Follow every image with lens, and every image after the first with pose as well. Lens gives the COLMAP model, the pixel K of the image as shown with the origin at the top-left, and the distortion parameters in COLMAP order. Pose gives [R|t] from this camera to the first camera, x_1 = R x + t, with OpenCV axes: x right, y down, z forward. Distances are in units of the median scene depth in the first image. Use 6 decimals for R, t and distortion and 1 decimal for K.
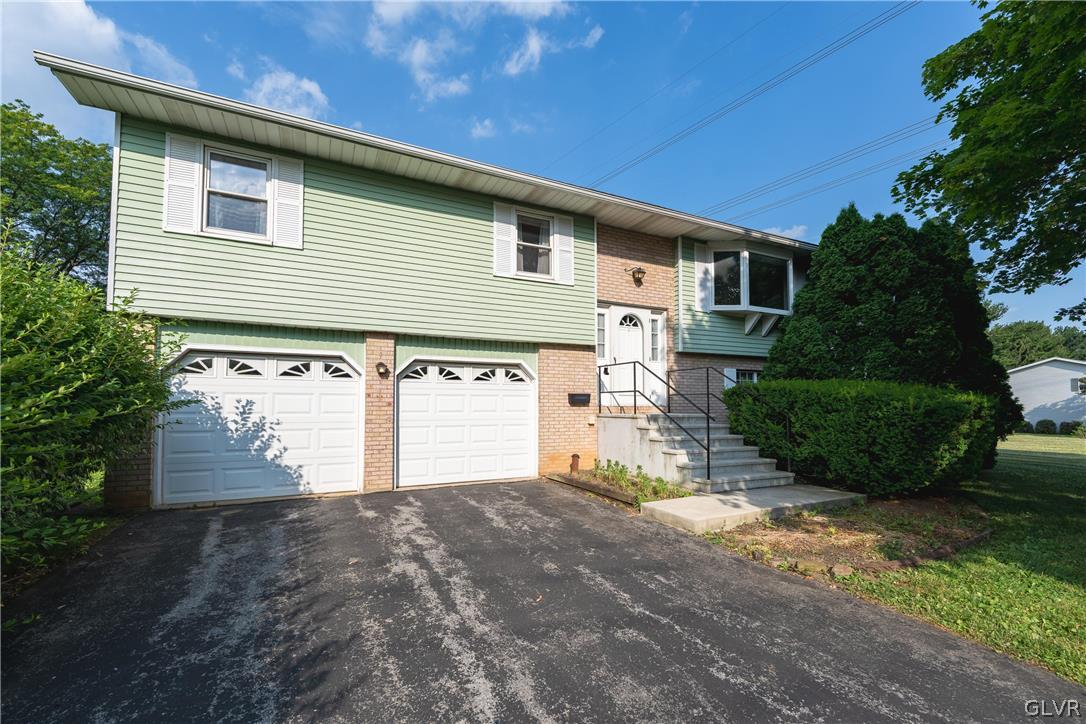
lens RADIAL K [[441.5, 0, 542.4], [0, 441.5, 363.7], [0, 0, 1]] dist [0.000447, 0.000175]
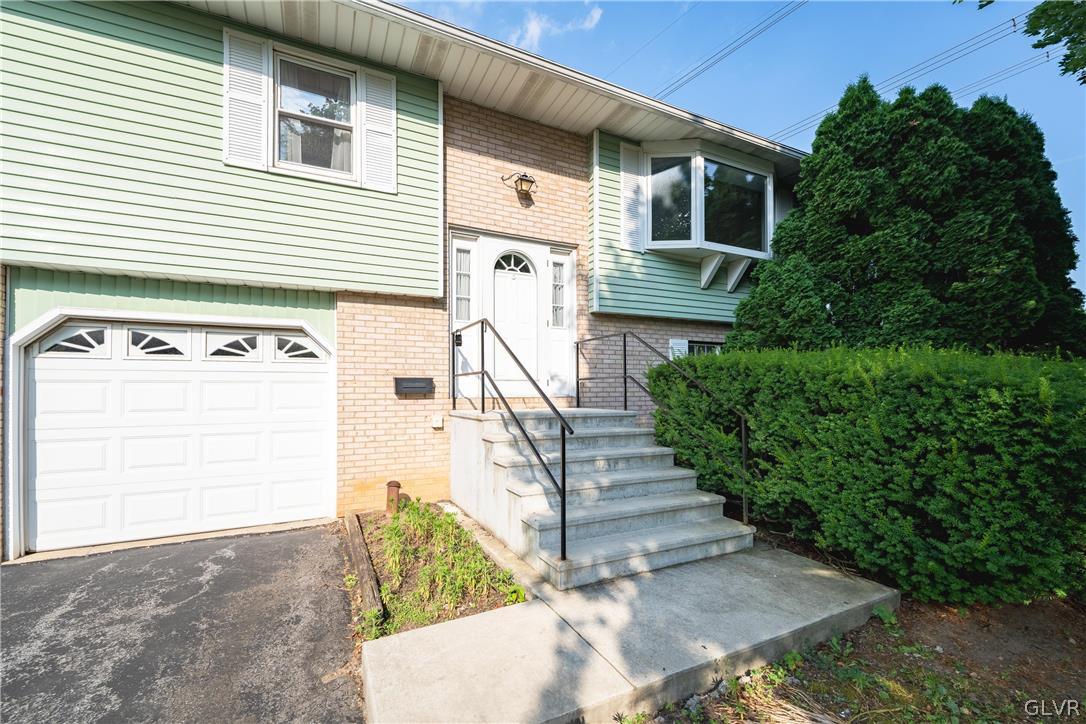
lens RADIAL K [[472.8, 0, 531.3], [0, 472.8, 365.2], [0, 0, 1]] dist [0.000375, -0.000706]
pose [[0.999757, -0.005909, 0.021255, 0.232682], [0.005148, 0.999350, 0.035679, 0.028569], [-0.021452, -0.035560, 0.999137, 0.357340]]
